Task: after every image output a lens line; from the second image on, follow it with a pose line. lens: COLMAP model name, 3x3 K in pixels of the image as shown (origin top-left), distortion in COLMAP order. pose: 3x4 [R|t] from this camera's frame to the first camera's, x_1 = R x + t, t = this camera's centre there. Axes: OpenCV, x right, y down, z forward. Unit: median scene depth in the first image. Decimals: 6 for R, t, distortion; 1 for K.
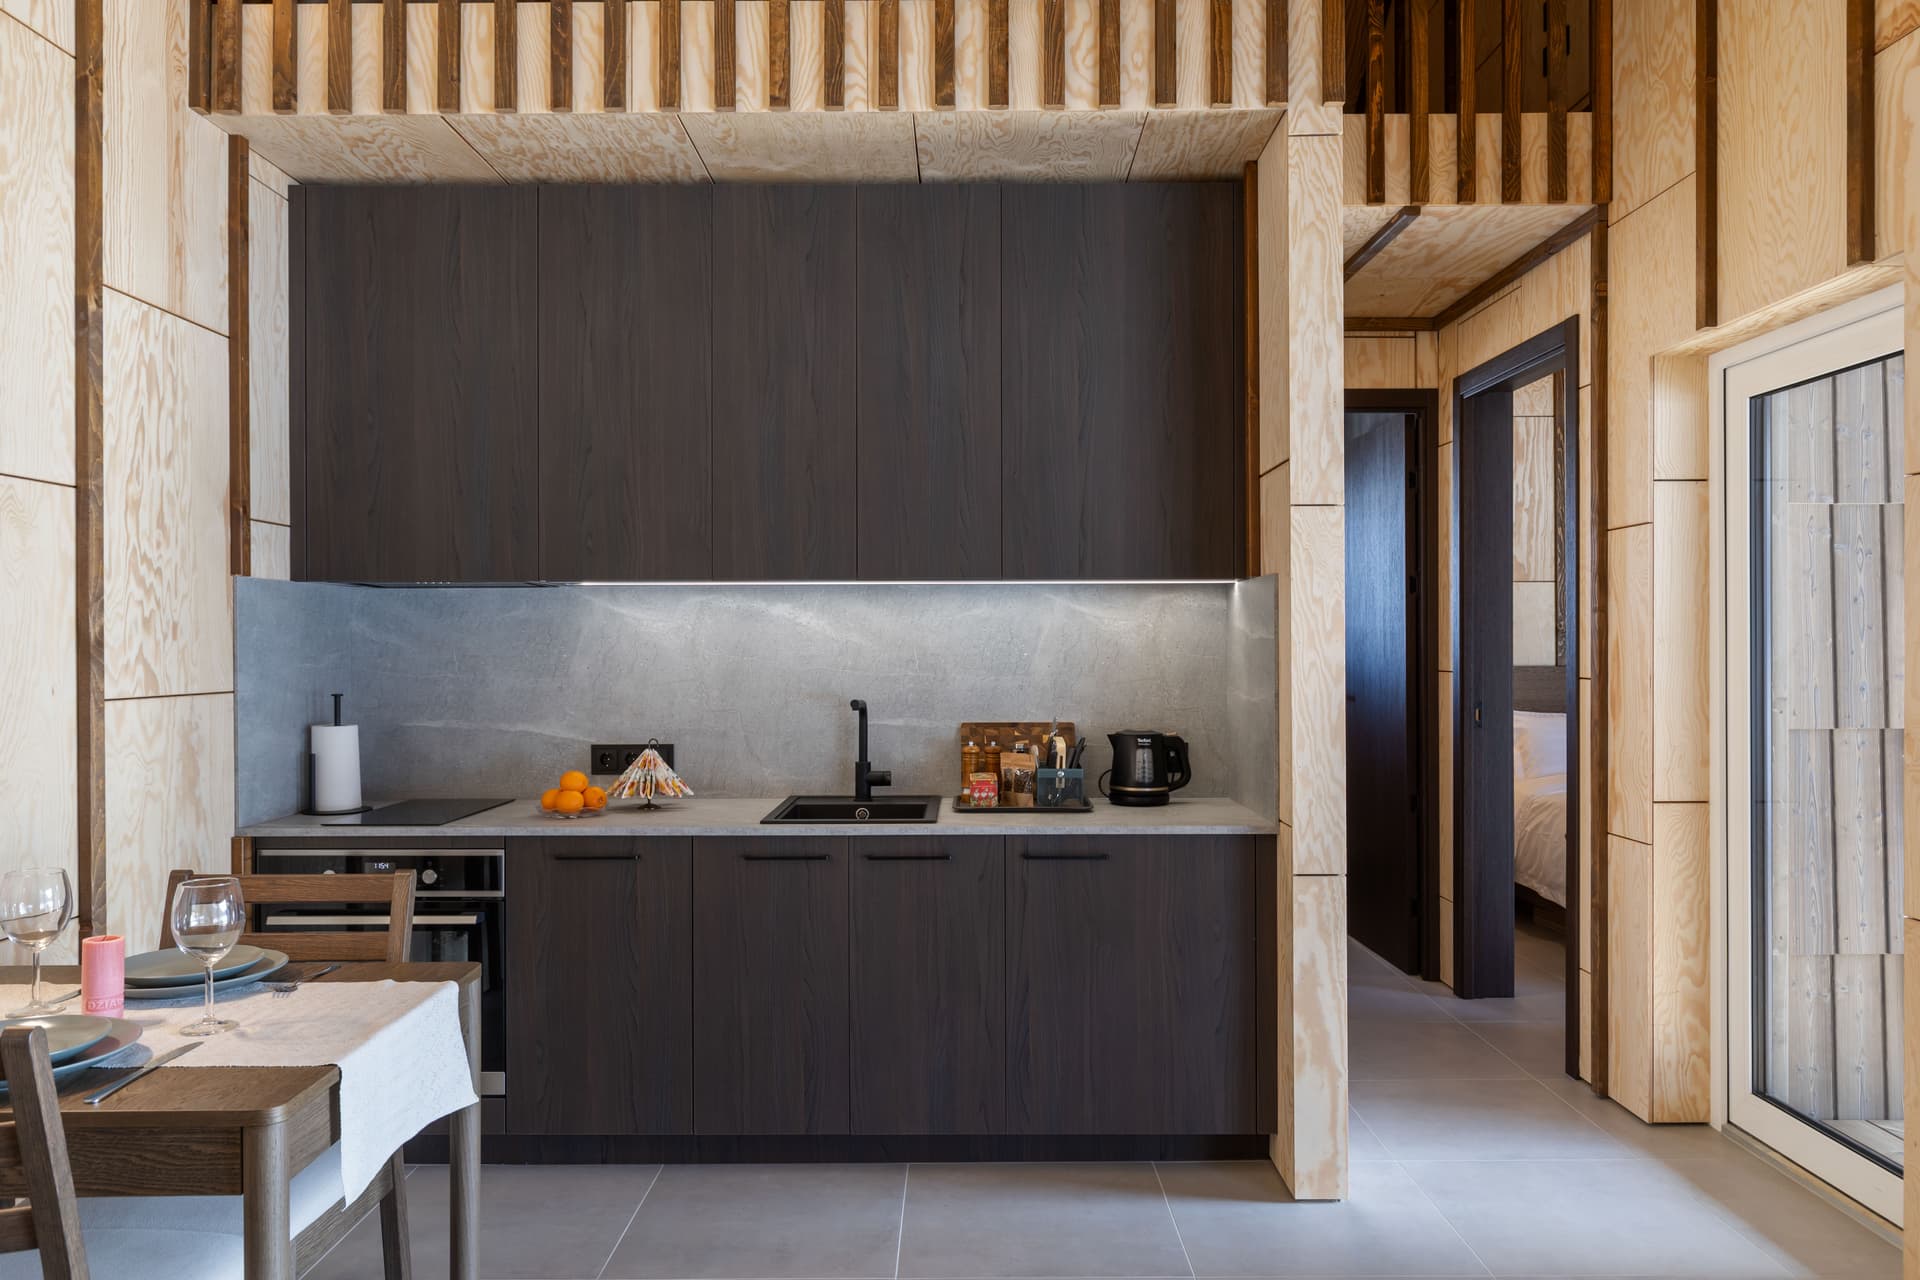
lens RADIAL K [[1357.8, 0, 959.9], [0, 1357.8, 633.3], [0, 0, 1]] dist [0.010276, 0.005620]
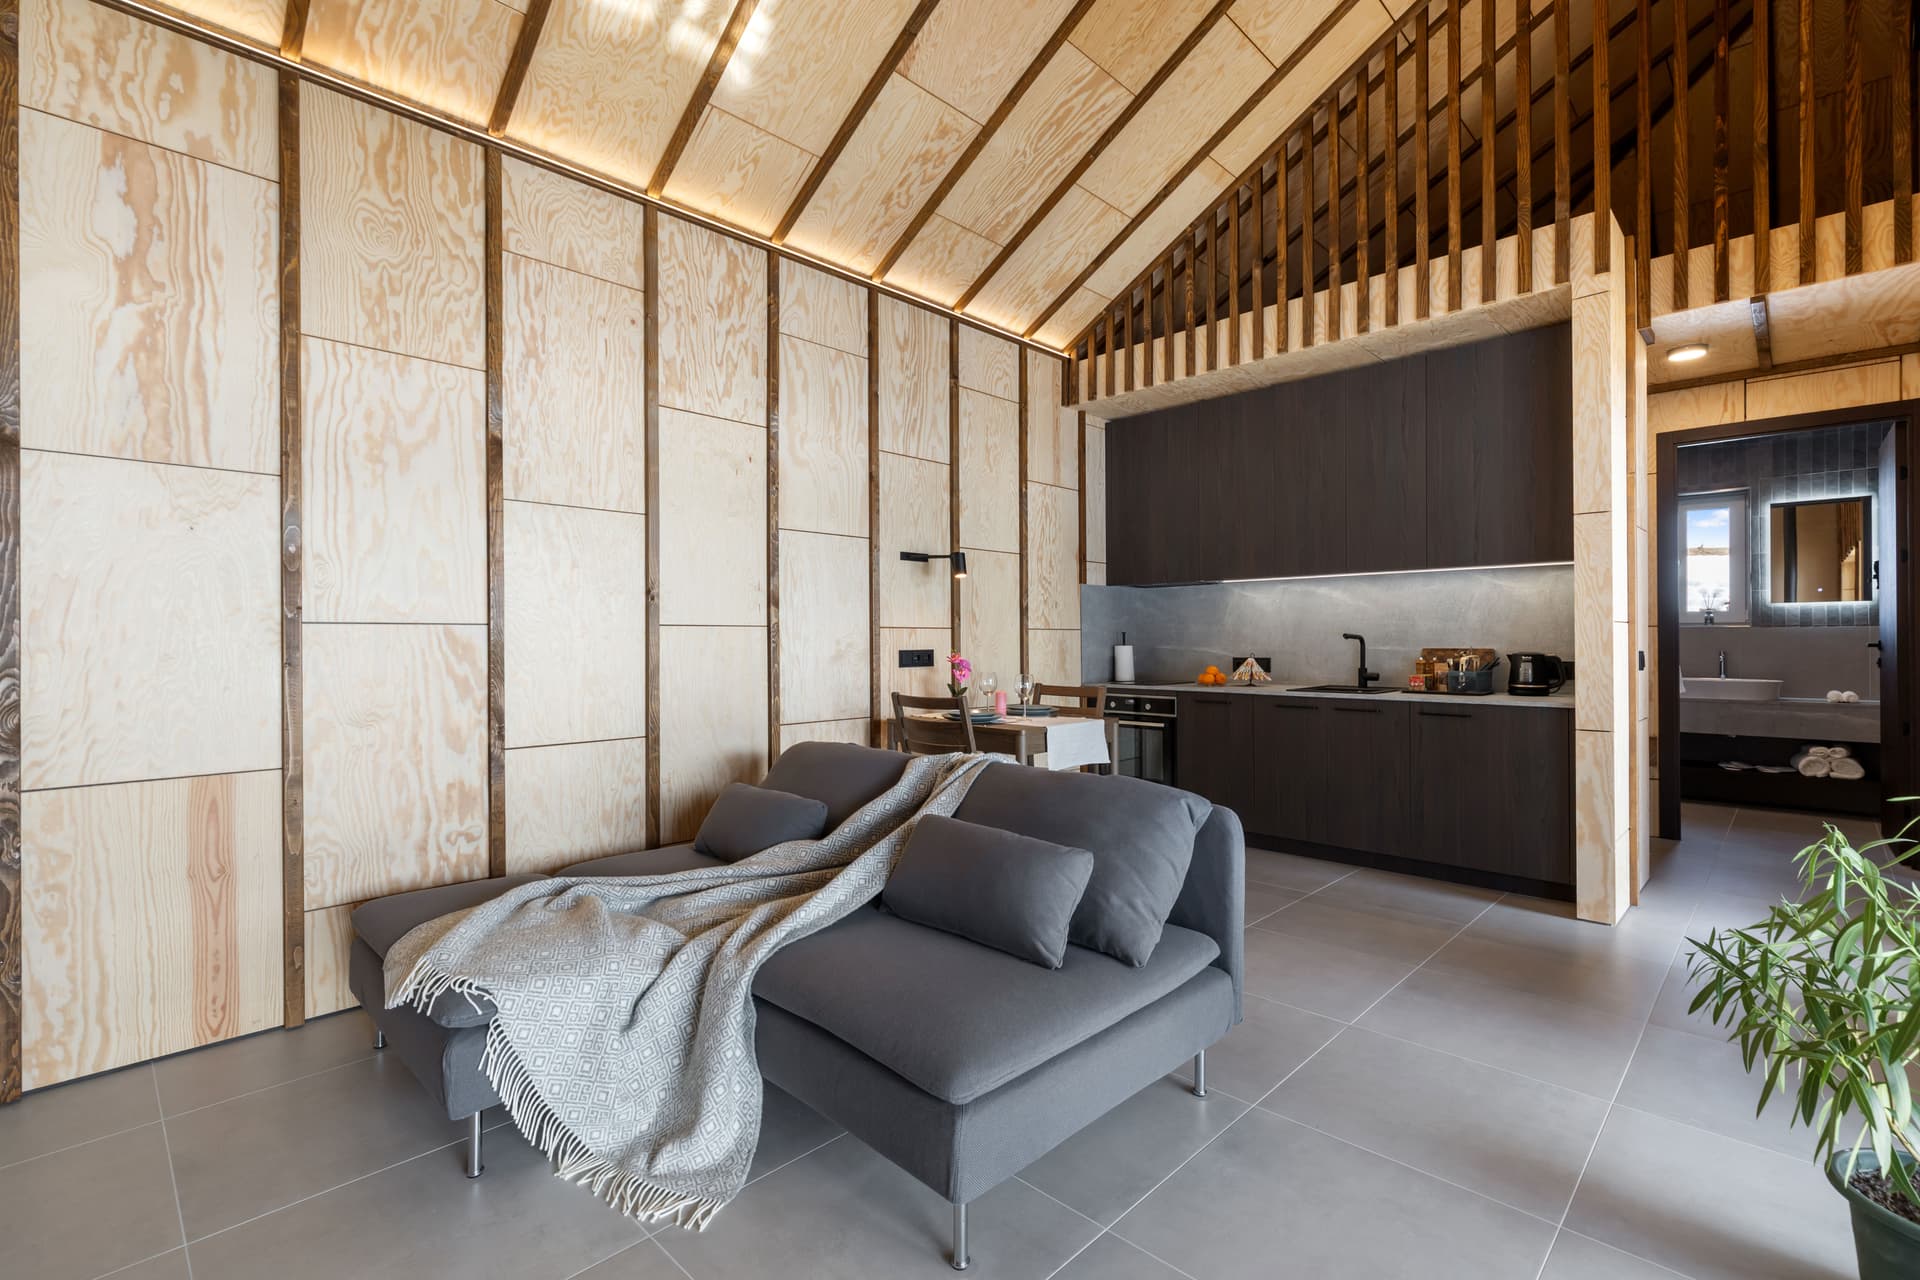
lens RADIAL K [[864.2, 0, 954.6], [0, 864.2, 636.3], [0, 0, 1]] dist [0.011805, -0.000513]
pose [[0.711440, -0.001897, -0.702744, 0.403060], [0.007323, 0.999962, 0.004714, 0.042749], [0.702708, -0.008500, 0.711427, -0.293629]]
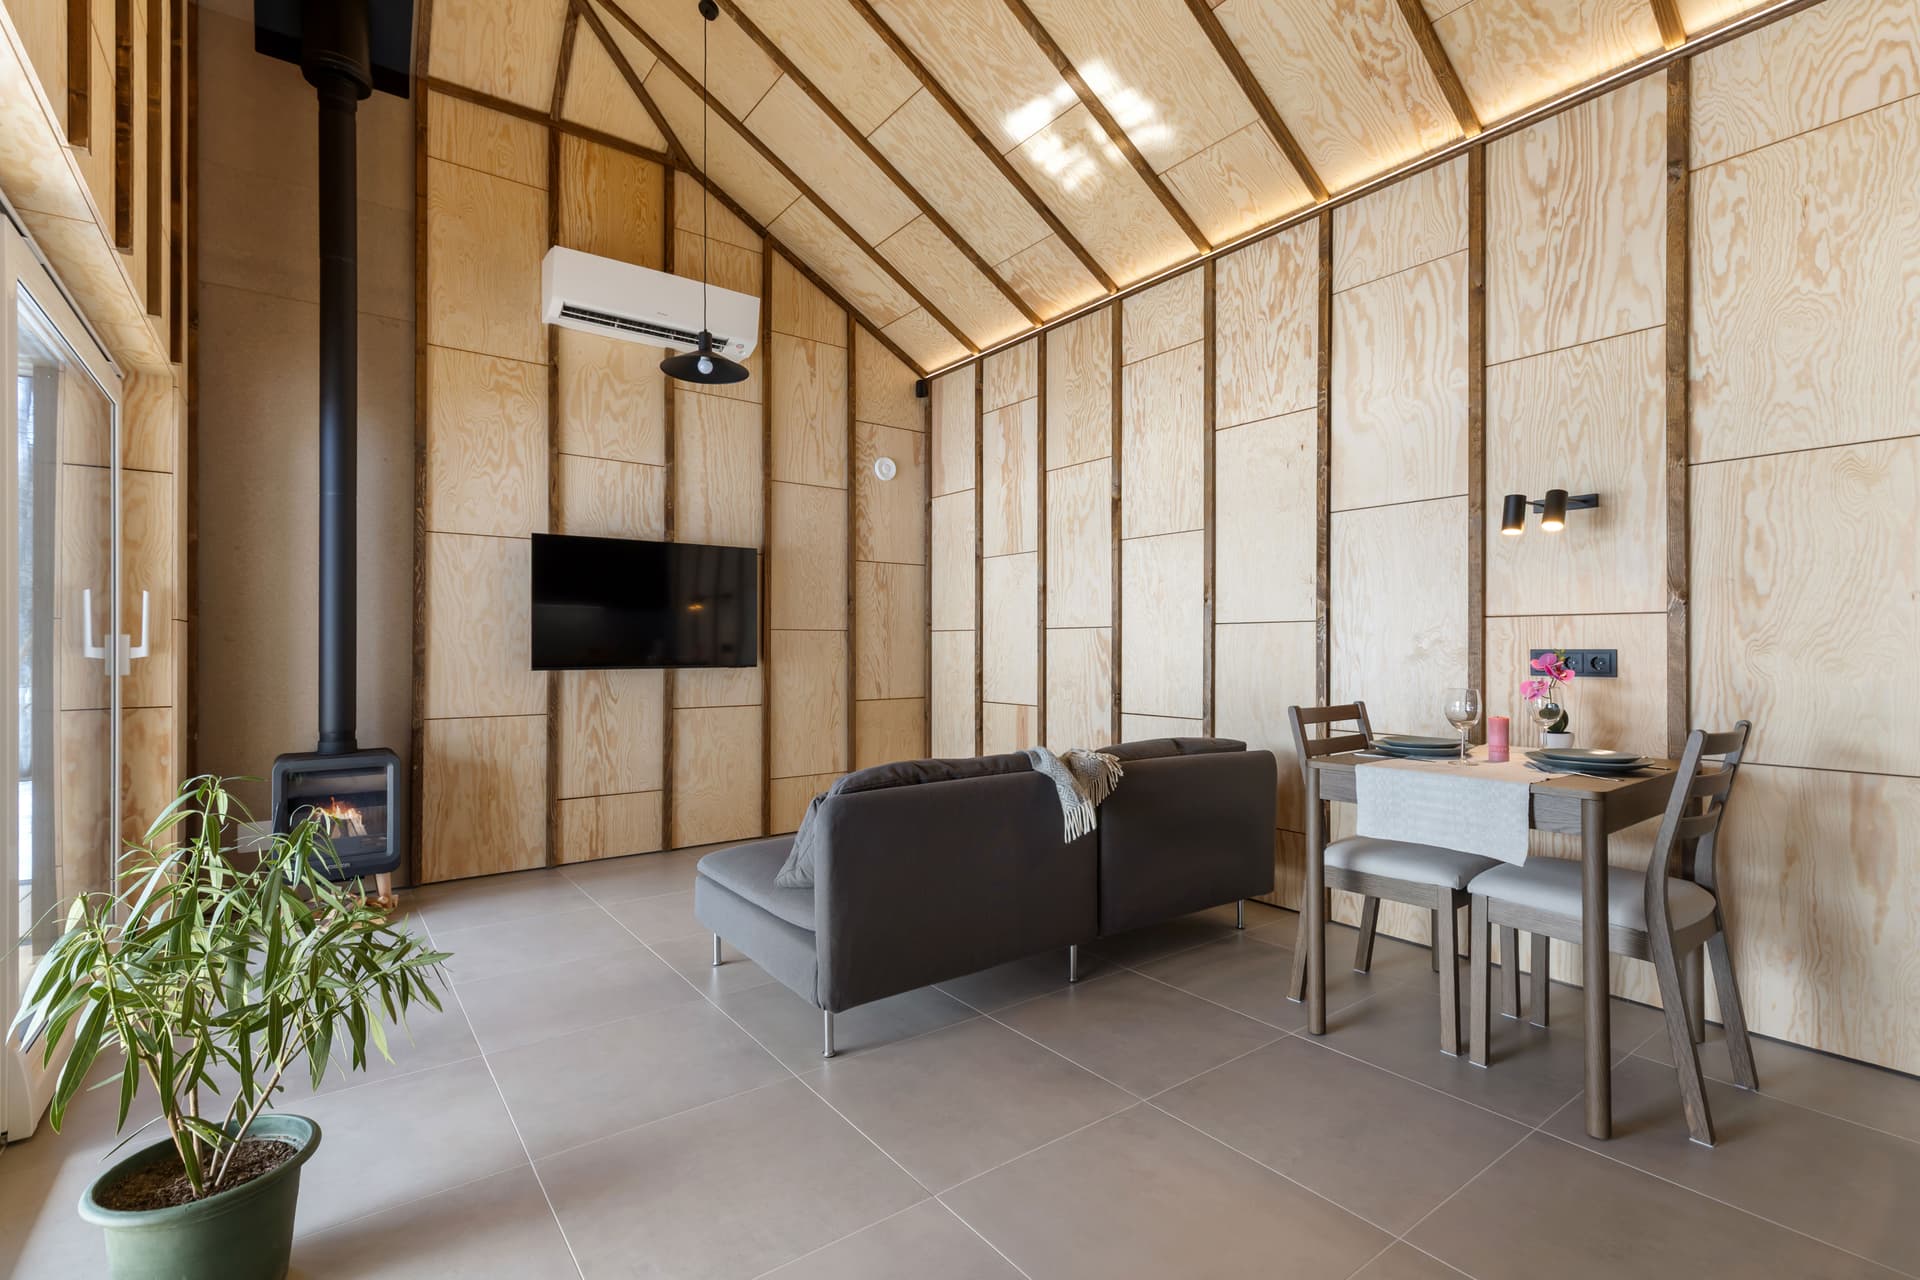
lens RADIAL K [[864.2, 0, 963.3], [0, 864.2, 642.6], [0, 0, 1]] dist [0.011805, -0.000513]
pose [[-0.793045, -0.000408, -0.609162, 0.413625], [0.007583, 0.999916, -0.010543, 0.066077], [0.609115, -0.012980, -0.792976, 0.857164]]
